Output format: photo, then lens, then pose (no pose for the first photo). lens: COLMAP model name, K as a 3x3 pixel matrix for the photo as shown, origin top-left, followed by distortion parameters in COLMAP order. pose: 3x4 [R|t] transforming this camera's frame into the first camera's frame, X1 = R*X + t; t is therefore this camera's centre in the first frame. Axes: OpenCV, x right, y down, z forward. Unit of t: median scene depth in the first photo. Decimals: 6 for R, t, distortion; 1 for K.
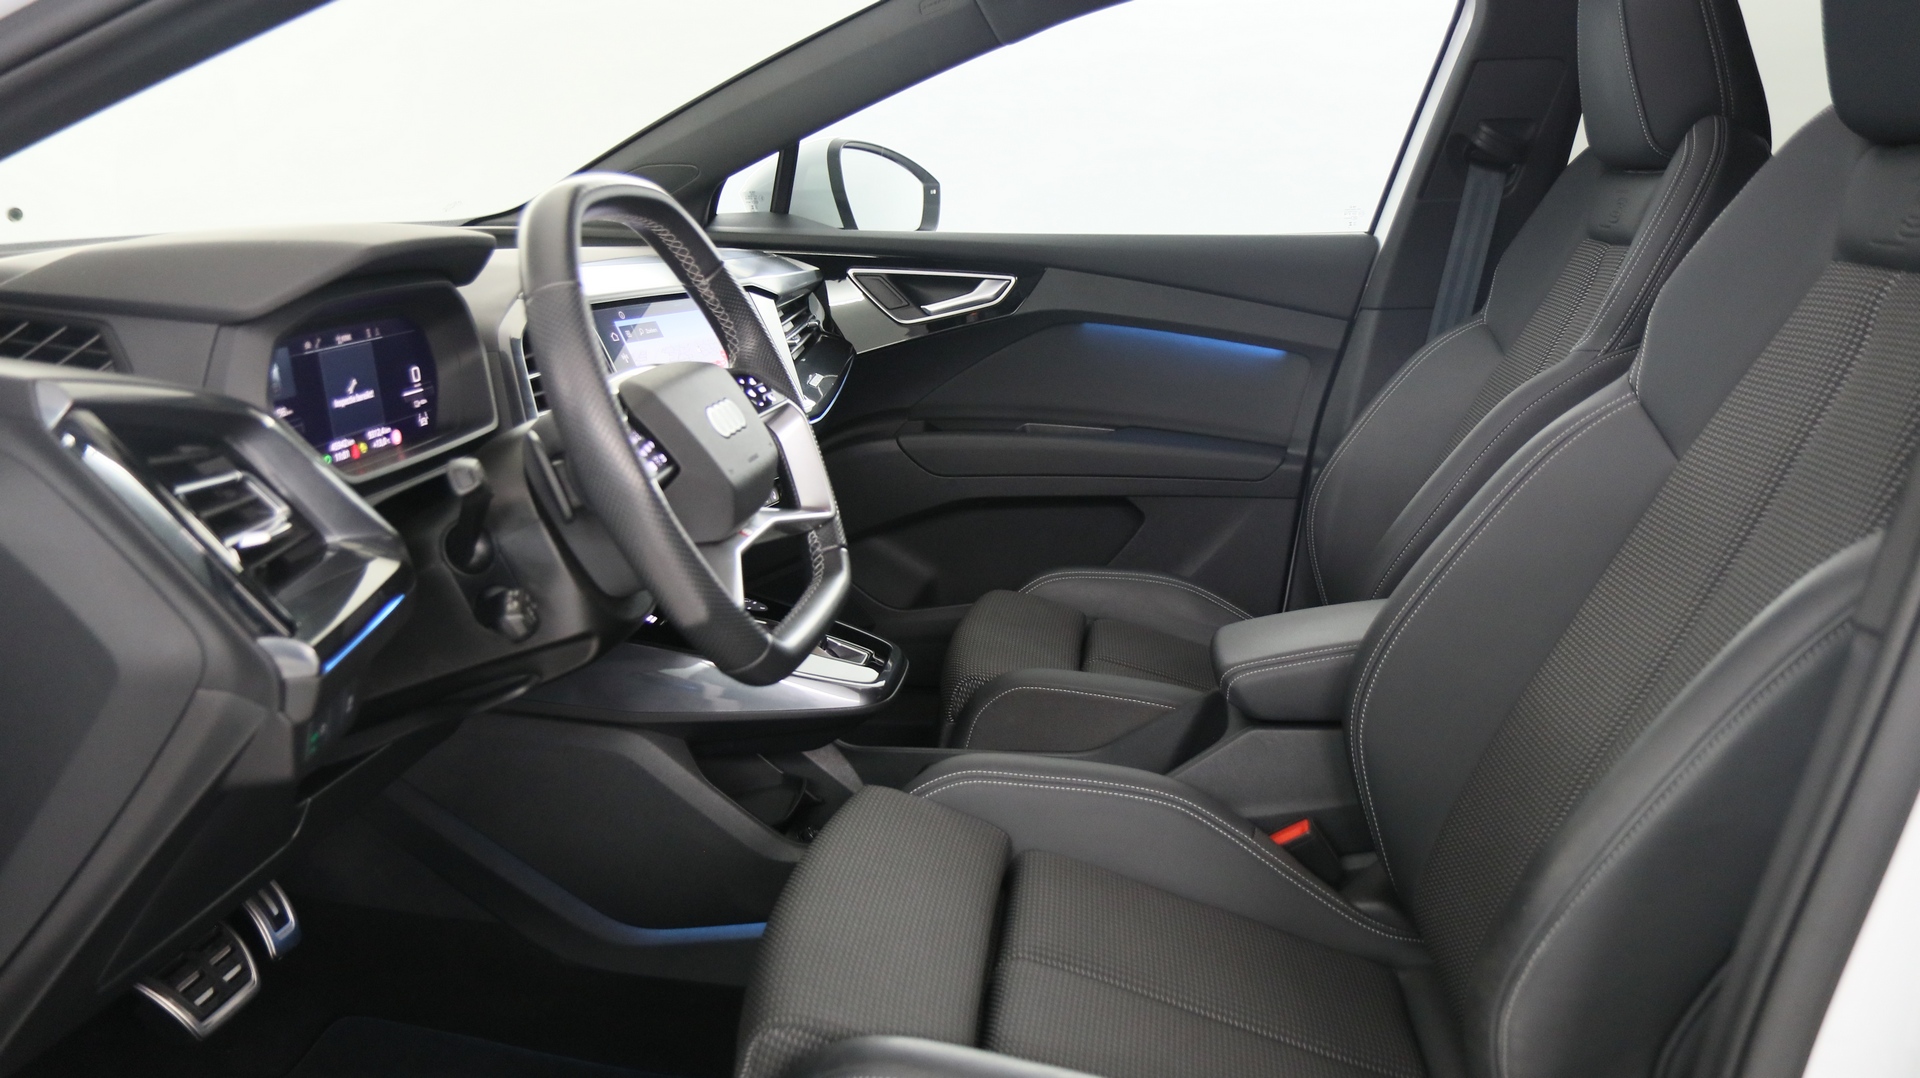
lens RADIAL K [[1456.6, 0, 974.3], [0, 1456.6, 544.8], [0, 0, 1]] dist [-0.023451, 0.021531]
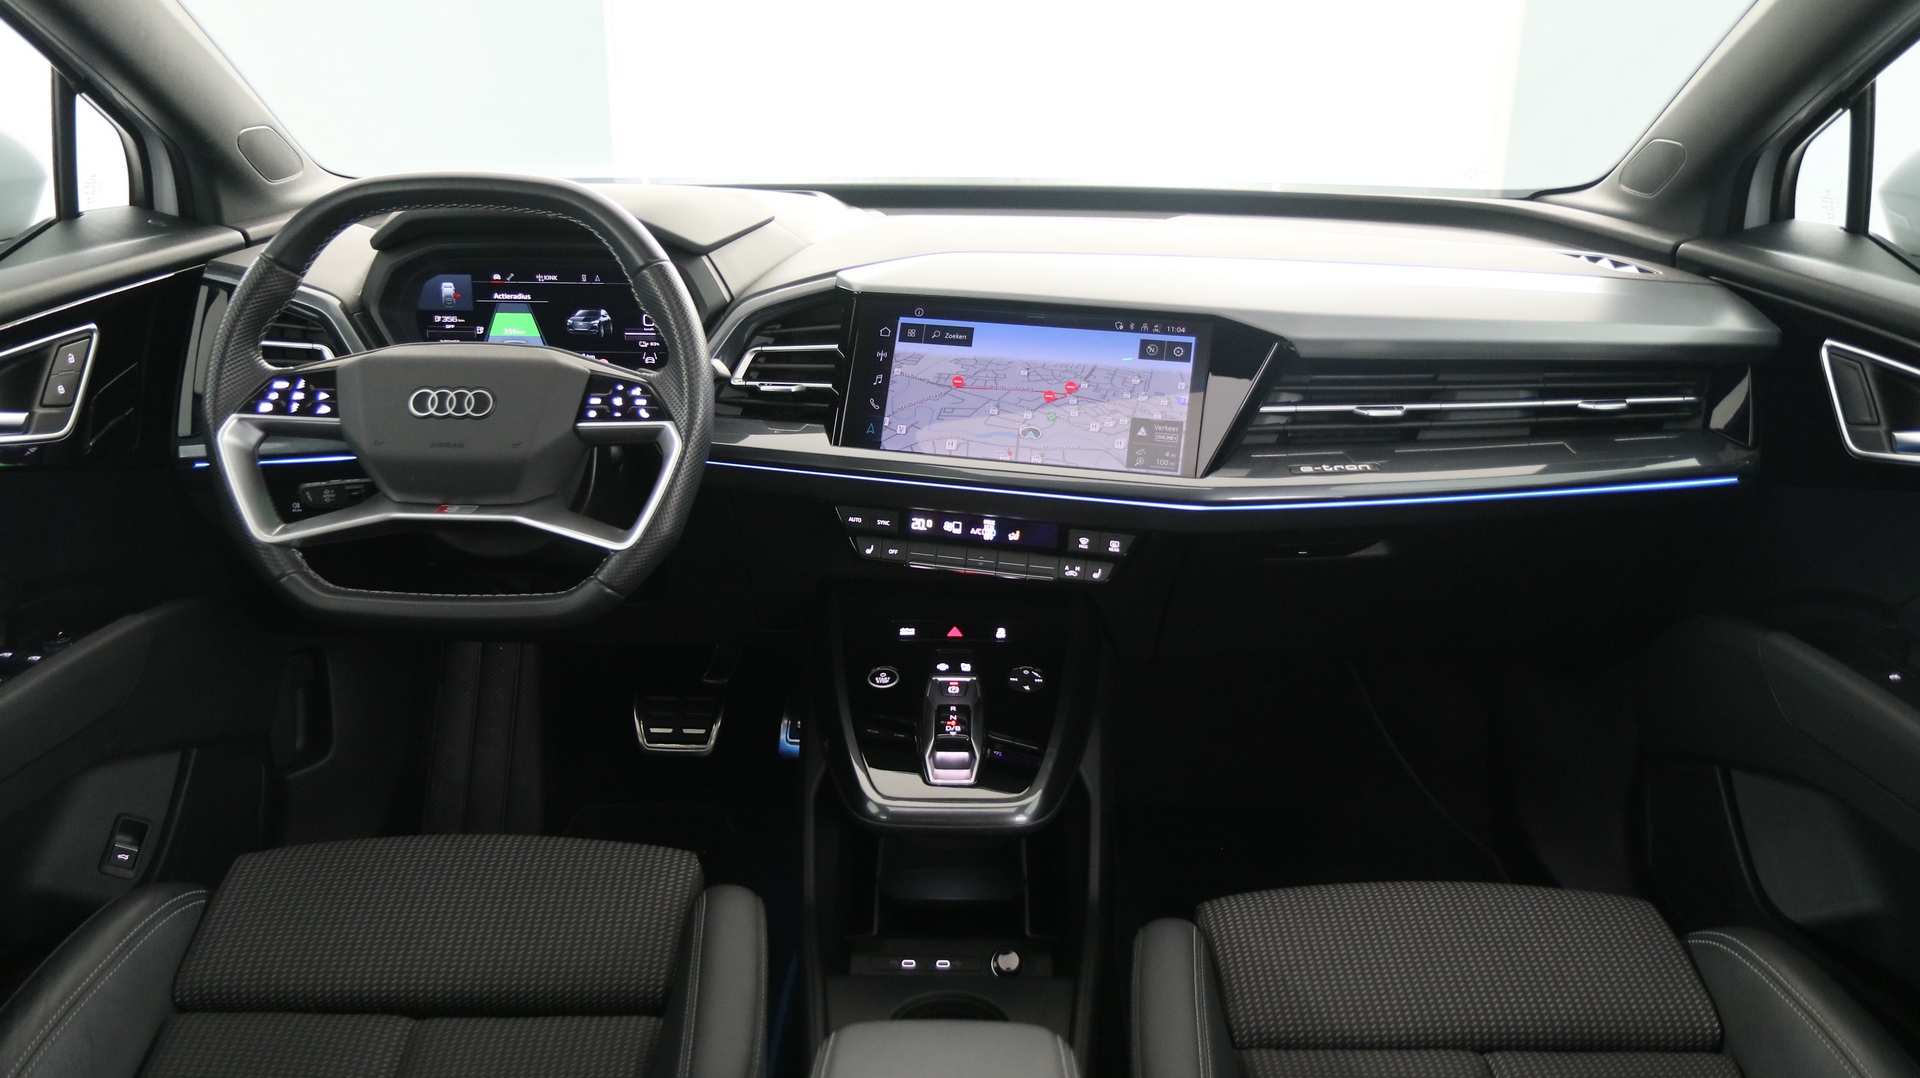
lens RADIAL K [[1456.6, 0, 953.2], [0, 1456.6, 544.7], [0, 0, 1]] dist [-0.023451, 0.021531]
pose [[0.106896, 0.321750, -0.940771, 0.444663], [-0.253801, 0.923677, 0.287065, -0.190843], [0.961332, 0.208082, 0.180398, 0.575123]]
